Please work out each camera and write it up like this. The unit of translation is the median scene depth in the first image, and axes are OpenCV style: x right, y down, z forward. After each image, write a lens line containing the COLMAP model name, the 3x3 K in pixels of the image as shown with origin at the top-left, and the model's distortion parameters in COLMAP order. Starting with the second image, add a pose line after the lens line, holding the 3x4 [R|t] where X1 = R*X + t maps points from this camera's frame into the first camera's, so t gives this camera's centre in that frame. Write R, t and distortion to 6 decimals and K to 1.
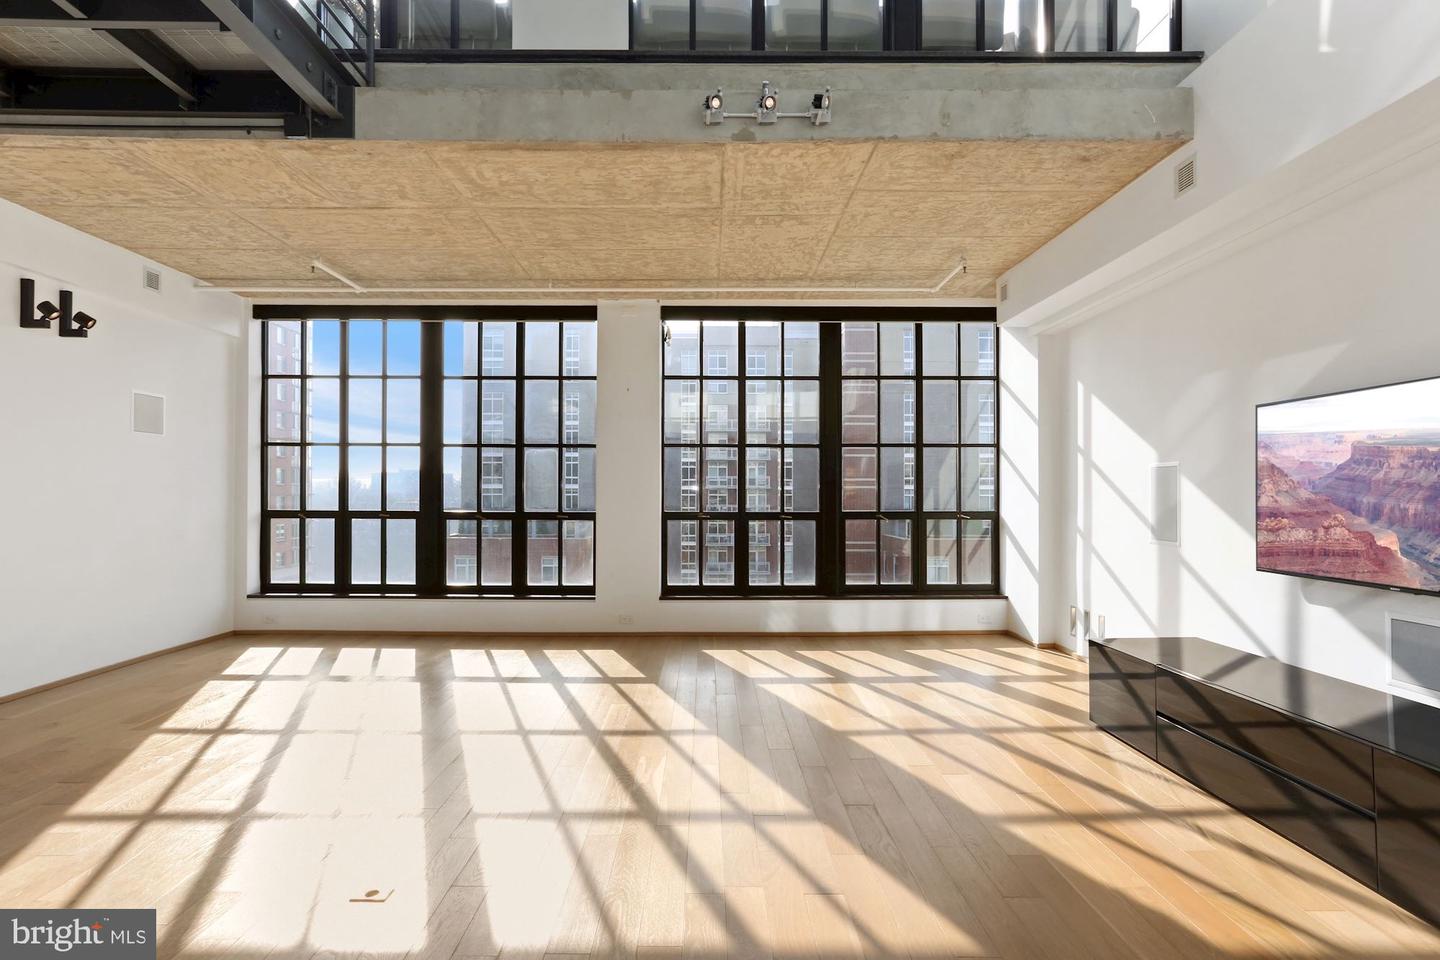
lens RADIAL K [[739.9, 0, 711.9], [0, 739.9, 484.3], [0, 0, 1]] dist [-0.000676, 0.000300]
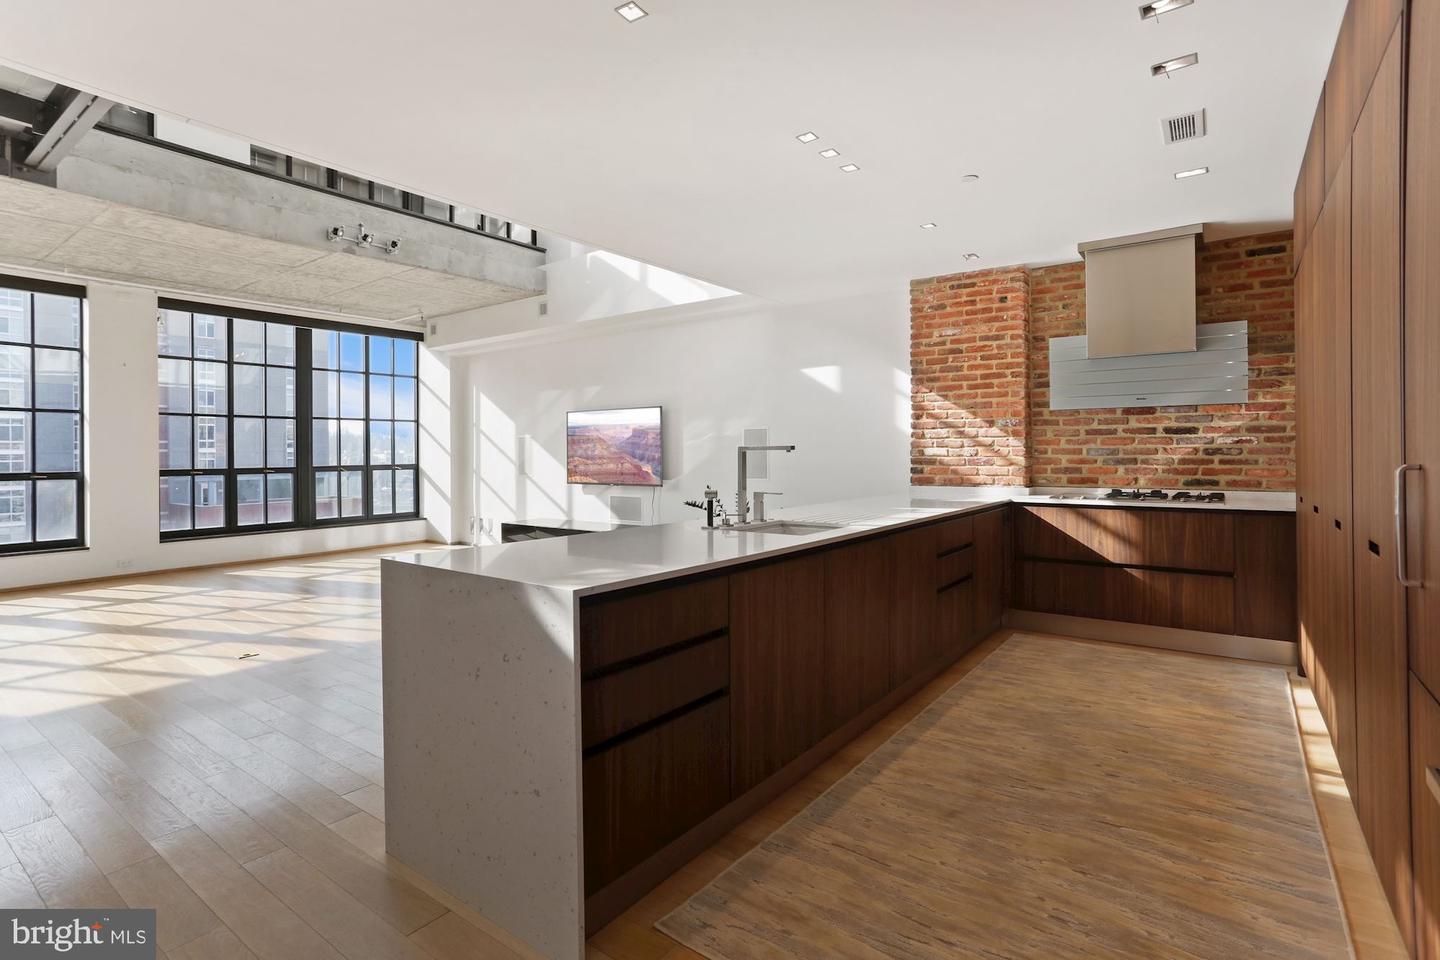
lens RADIAL K [[692.3, 0, 737.3], [0, 692.3, 454.6], [0, 0, 1]] dist [-0.058919, 0.000151]
pose [[0.582593, -0.007872, 0.812726, -0.393397], [0.003106, 0.999967, 0.007460, 0.008661], [-0.812758, -0.001822, 0.582599, -0.382212]]
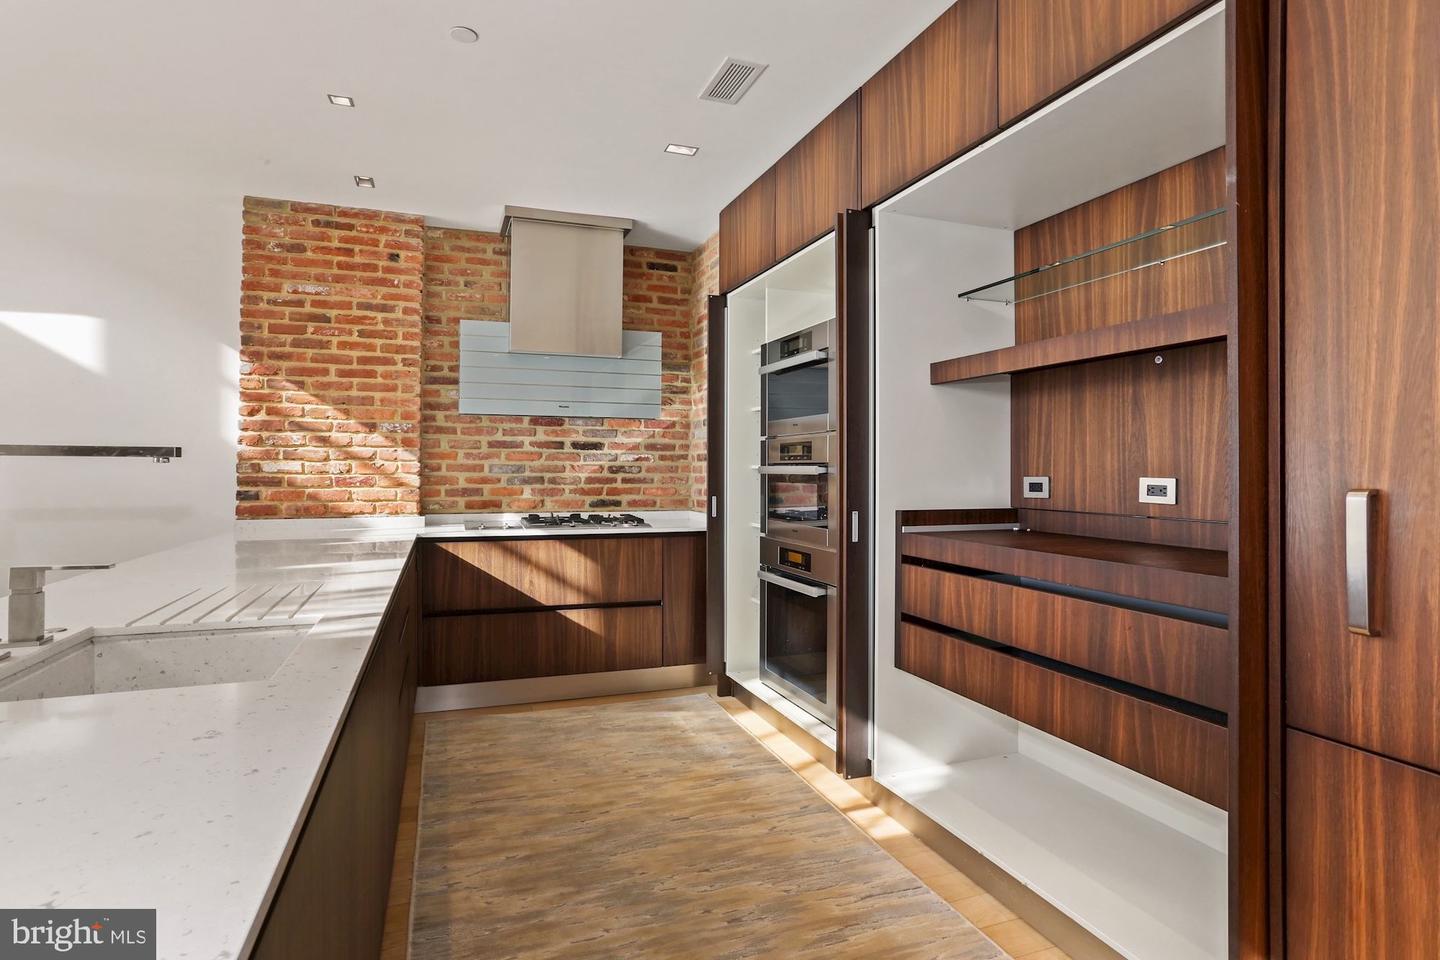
lens RADIAL K [[728.2, 0, 699.0], [0, 728.2, 465.6], [0, 0, 1]] dist [-0.066342, 0.044836]
pose [[-0.337315, -0.000667, 0.941392, -0.229514], [-0.010237, 0.999943, -0.002960, 0.009662], [-0.941336, -0.010636, -0.337303, -0.218595]]
